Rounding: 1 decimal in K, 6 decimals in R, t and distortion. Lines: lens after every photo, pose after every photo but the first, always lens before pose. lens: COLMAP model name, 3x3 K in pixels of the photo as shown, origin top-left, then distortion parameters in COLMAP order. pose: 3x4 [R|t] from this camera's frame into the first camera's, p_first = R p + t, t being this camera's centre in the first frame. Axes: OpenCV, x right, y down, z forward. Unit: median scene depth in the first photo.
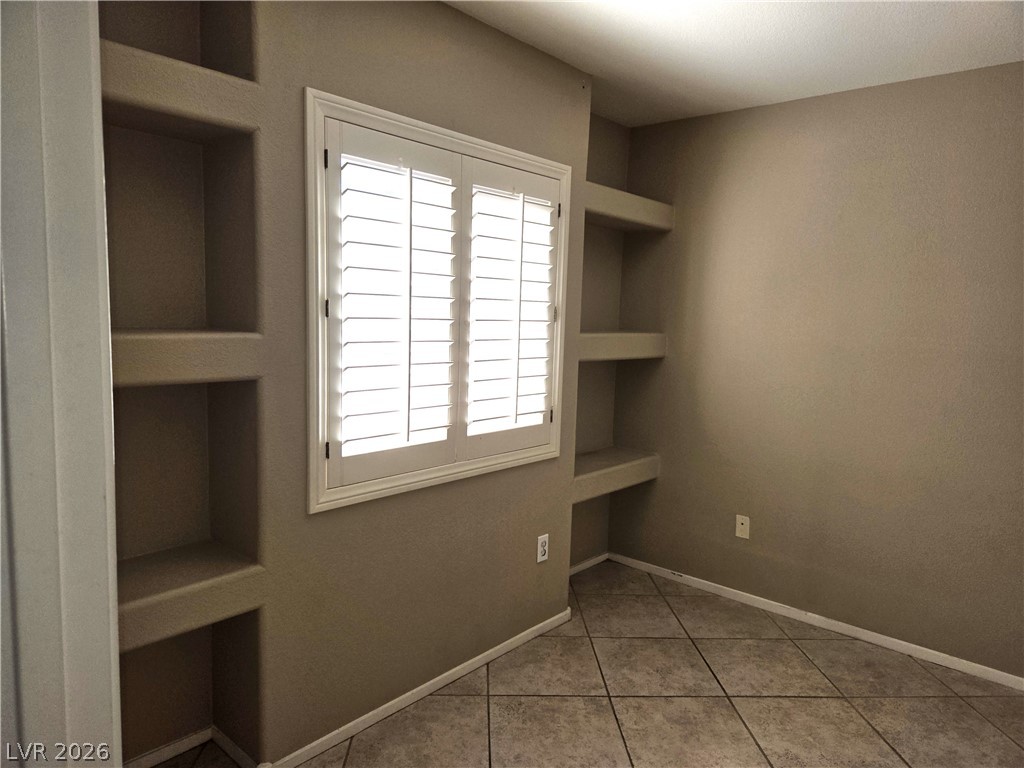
lens RADIAL K [[666.2, 0, 510.8], [0, 666.2, 385.6], [0, 0, 1]] dist [0.025655, -0.022800]
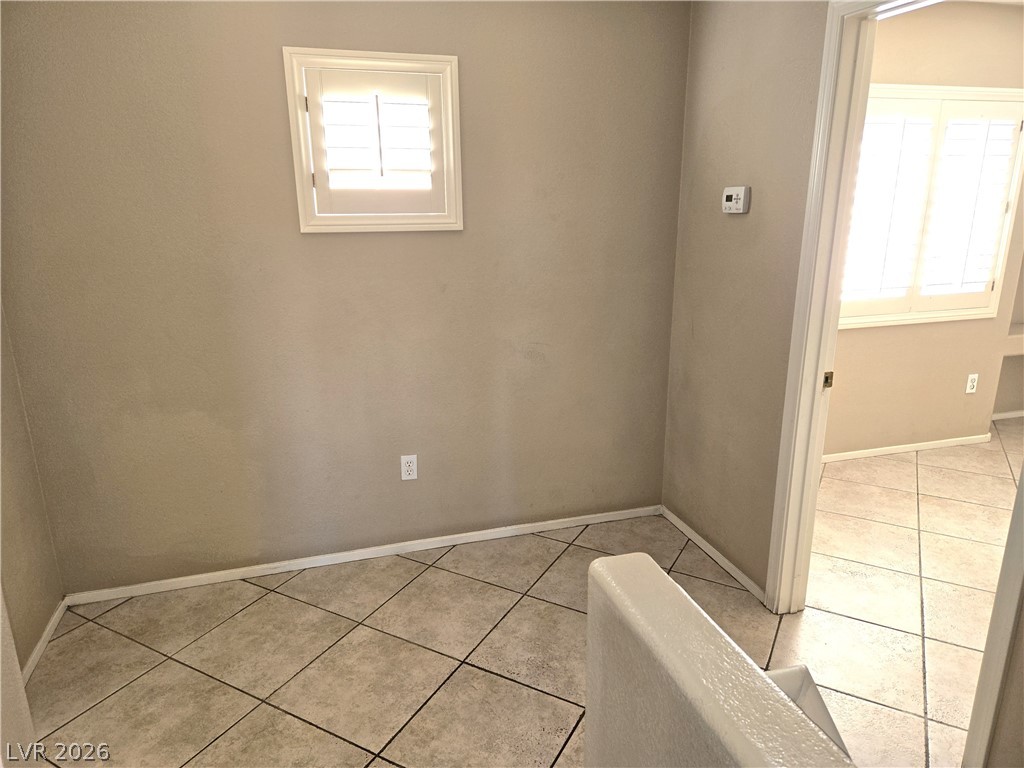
lens RADIAL K [[666.2, 0, 514.9], [0, 666.2, 382.4], [0, 0, 1]] dist [0.025655, -0.022800]
pose [[0.843365, 0.105265, -0.526930, -0.018363], [-0.027193, 0.987728, 0.153795, 0.057567], [0.536653, -0.115377, 0.835878, -0.674137]]
